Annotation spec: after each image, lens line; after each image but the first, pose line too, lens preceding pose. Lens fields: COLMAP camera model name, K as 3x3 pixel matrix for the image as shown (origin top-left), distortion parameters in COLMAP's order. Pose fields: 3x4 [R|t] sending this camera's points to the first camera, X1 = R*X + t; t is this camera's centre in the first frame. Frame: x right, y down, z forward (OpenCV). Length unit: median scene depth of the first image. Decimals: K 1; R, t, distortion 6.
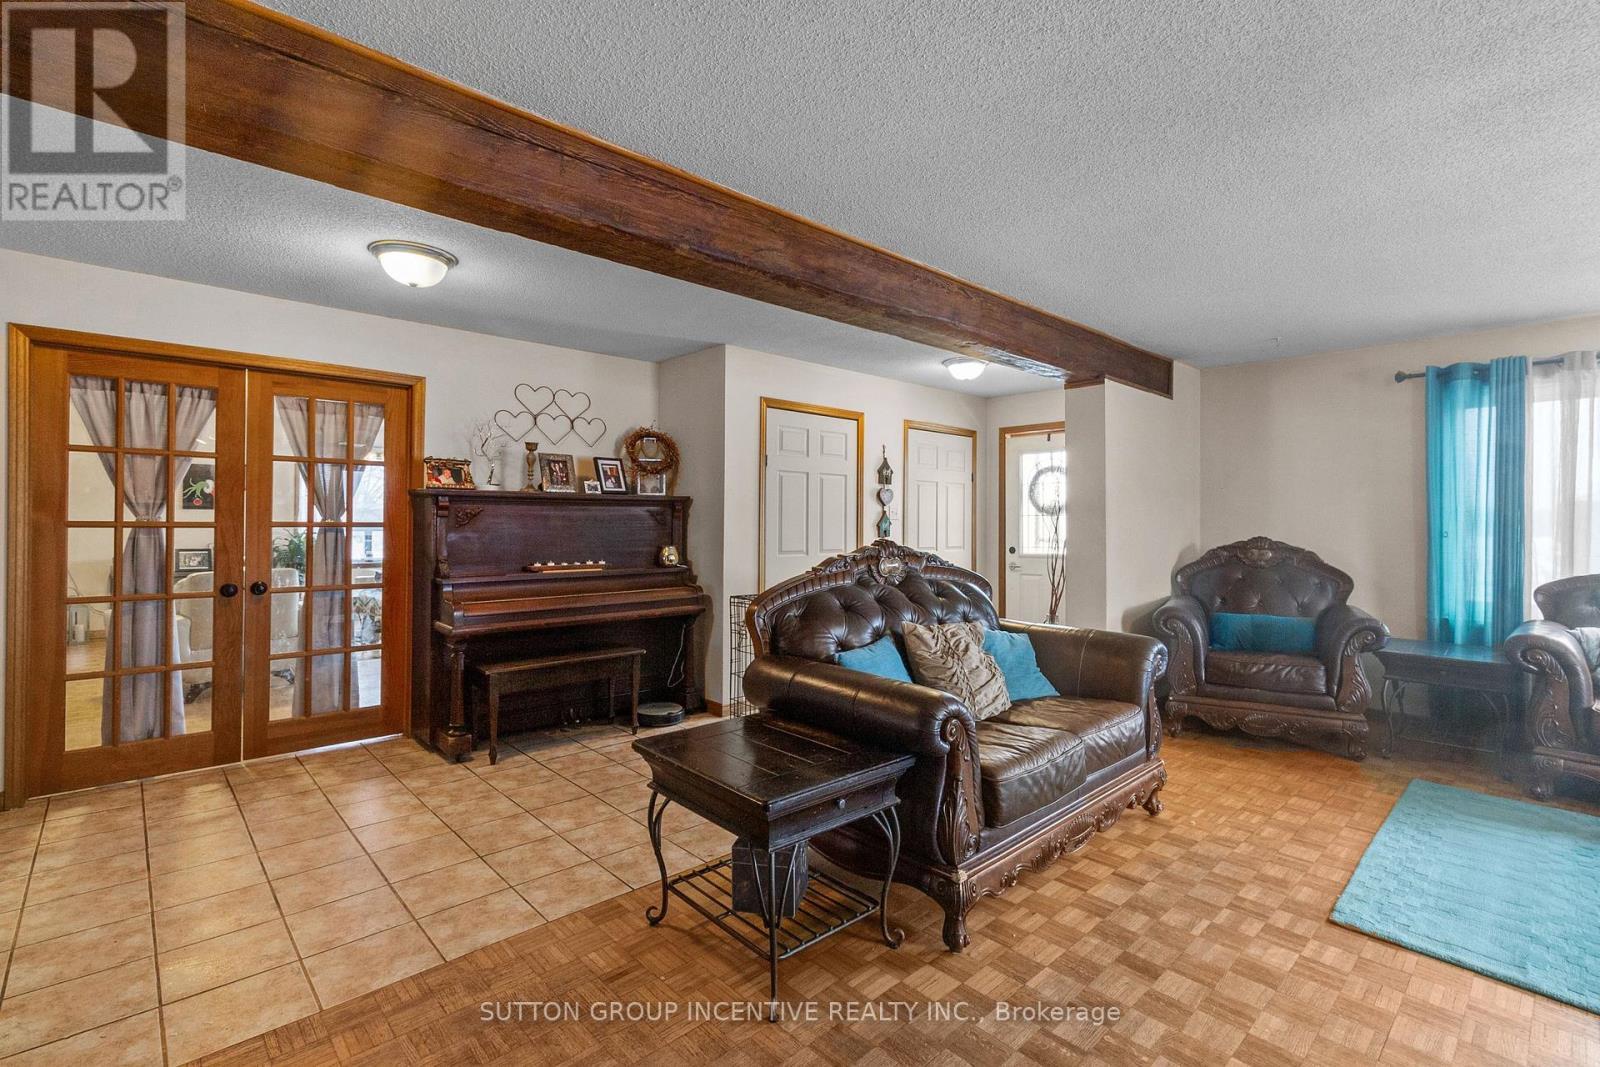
lens RADIAL K [[729.0, 0, 799.8], [0, 729.0, 526.6], [0, 0, 1]] dist [-0.004129, -0.000405]
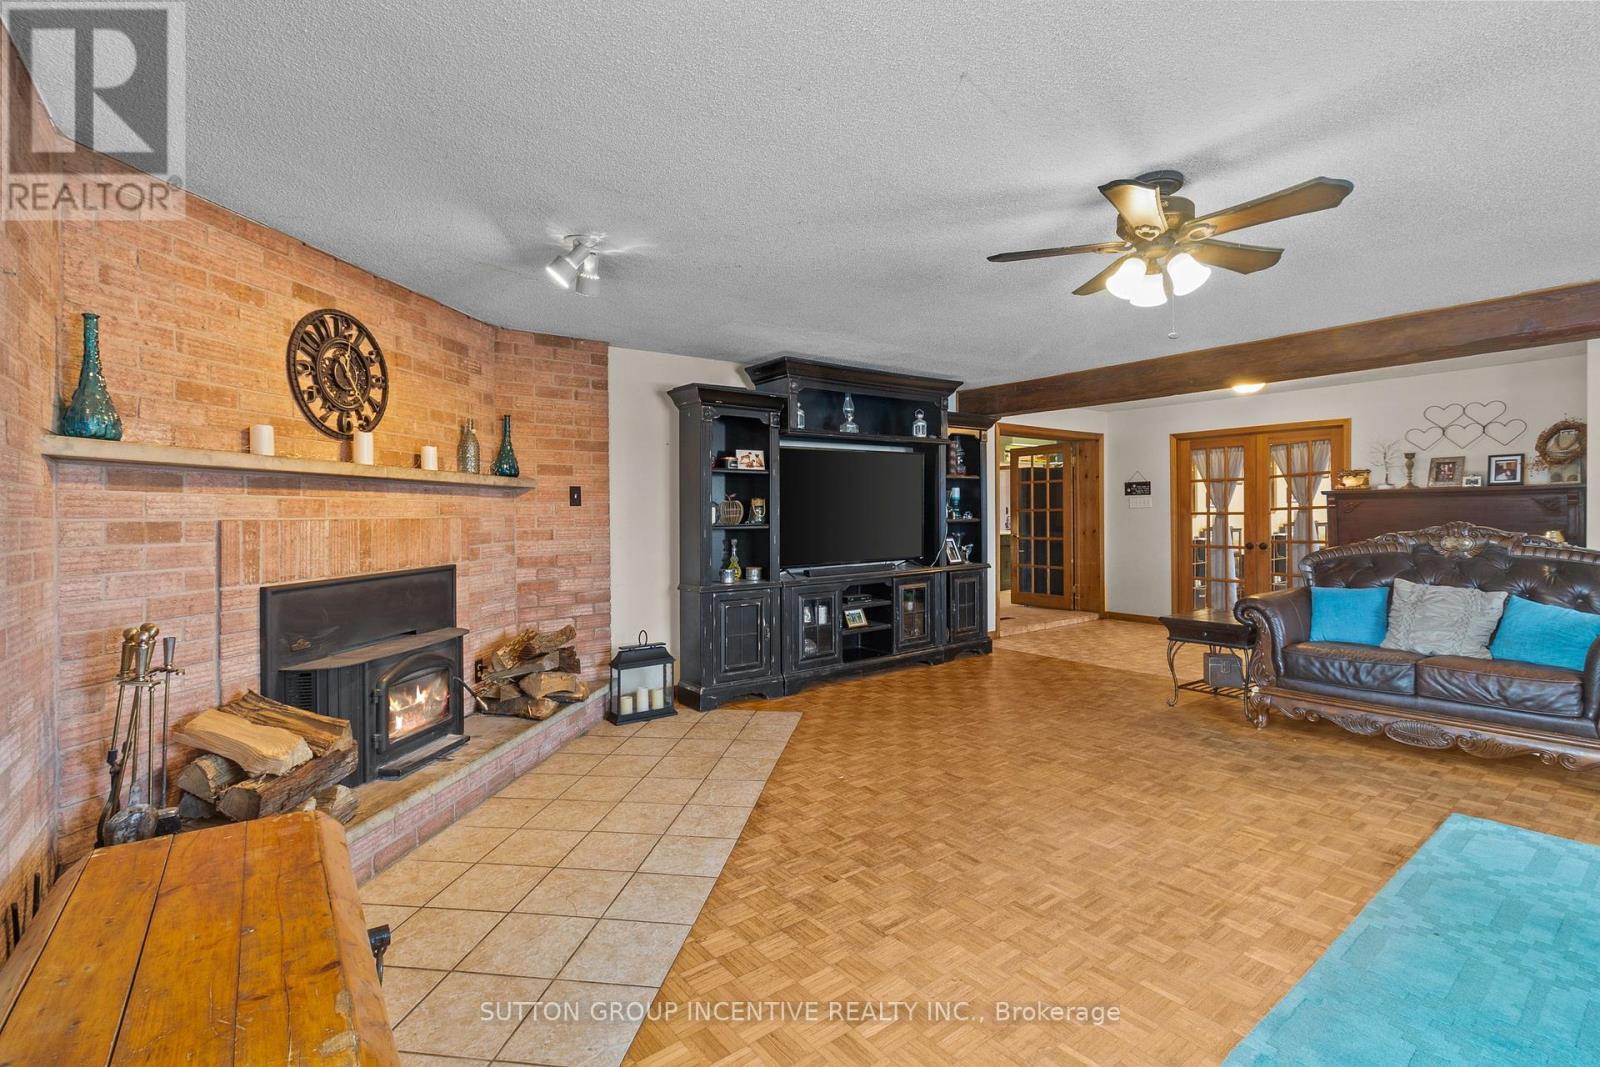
lens RADIAL K [[729.0, 0, 800.6], [0, 729.0, 521.5], [0, 0, 1]] dist [-0.004129, -0.000405]
pose [[-0.107161, 0.005923, -0.994224, 1.177172], [0.001613, 0.999982, 0.005783, 0.006199], [0.994240, -0.000984, -0.107169, -0.009164]]
